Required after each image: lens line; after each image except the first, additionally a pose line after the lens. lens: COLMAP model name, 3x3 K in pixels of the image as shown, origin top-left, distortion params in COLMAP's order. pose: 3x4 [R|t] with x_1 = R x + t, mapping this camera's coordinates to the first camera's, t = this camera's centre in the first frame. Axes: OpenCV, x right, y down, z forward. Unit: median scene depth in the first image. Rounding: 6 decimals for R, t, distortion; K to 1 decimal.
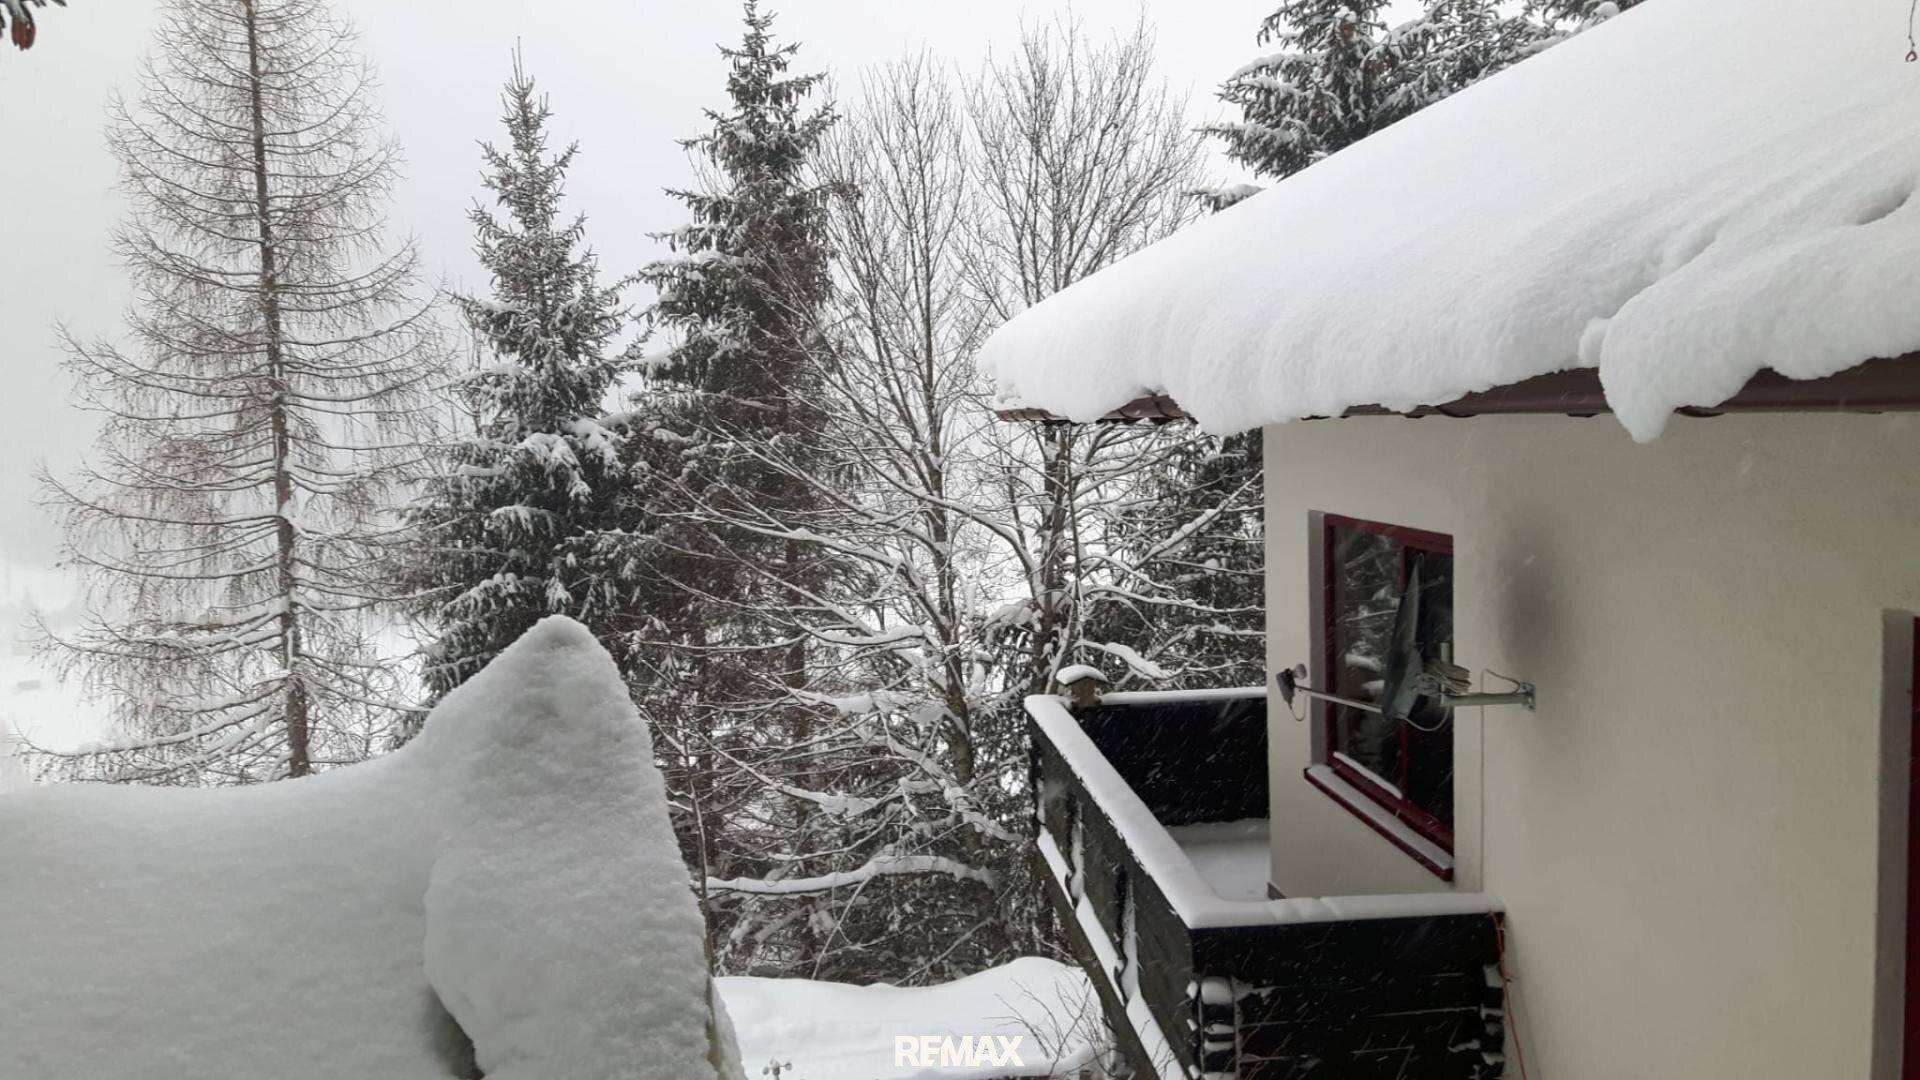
lens RADIAL K [[1483.4, 0, 960.0], [0, 1483.4, 540.0], [0, 0, 1]] dist [0.001723, -0.001118]
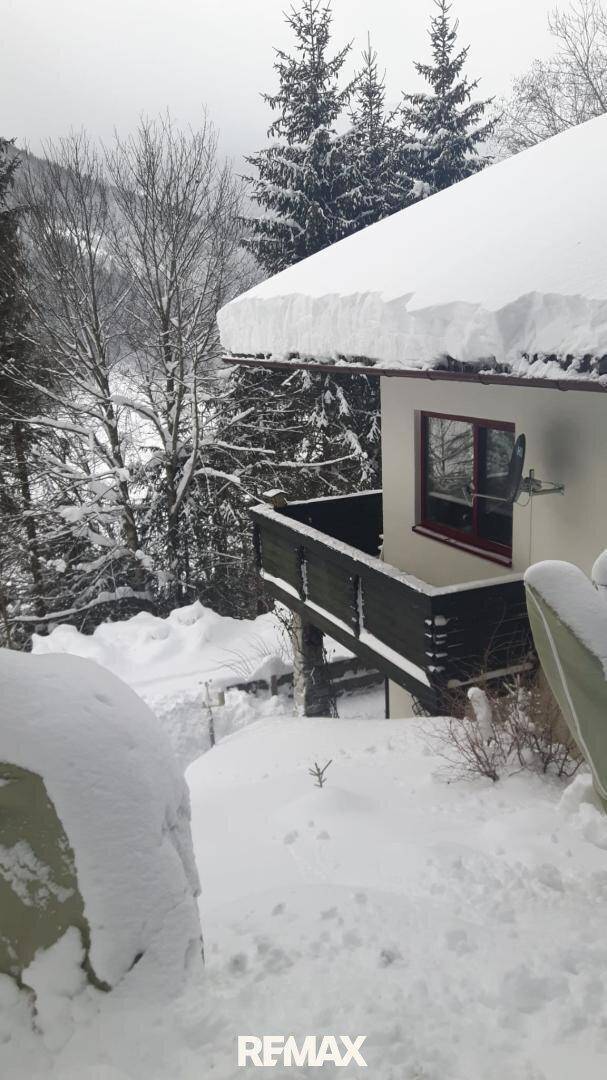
lens RADIAL K [[834.4, 0, 303.5], [0, 834.4, 540.0], [0, 0, 1]] dist [0.001723, -0.001118]
pose [[0.947309, -0.087890, 0.308029, -0.287147], [0.037269, 0.985332, 0.166529, -0.037175], [-0.318147, -0.146274, 0.936689, -0.113669]]
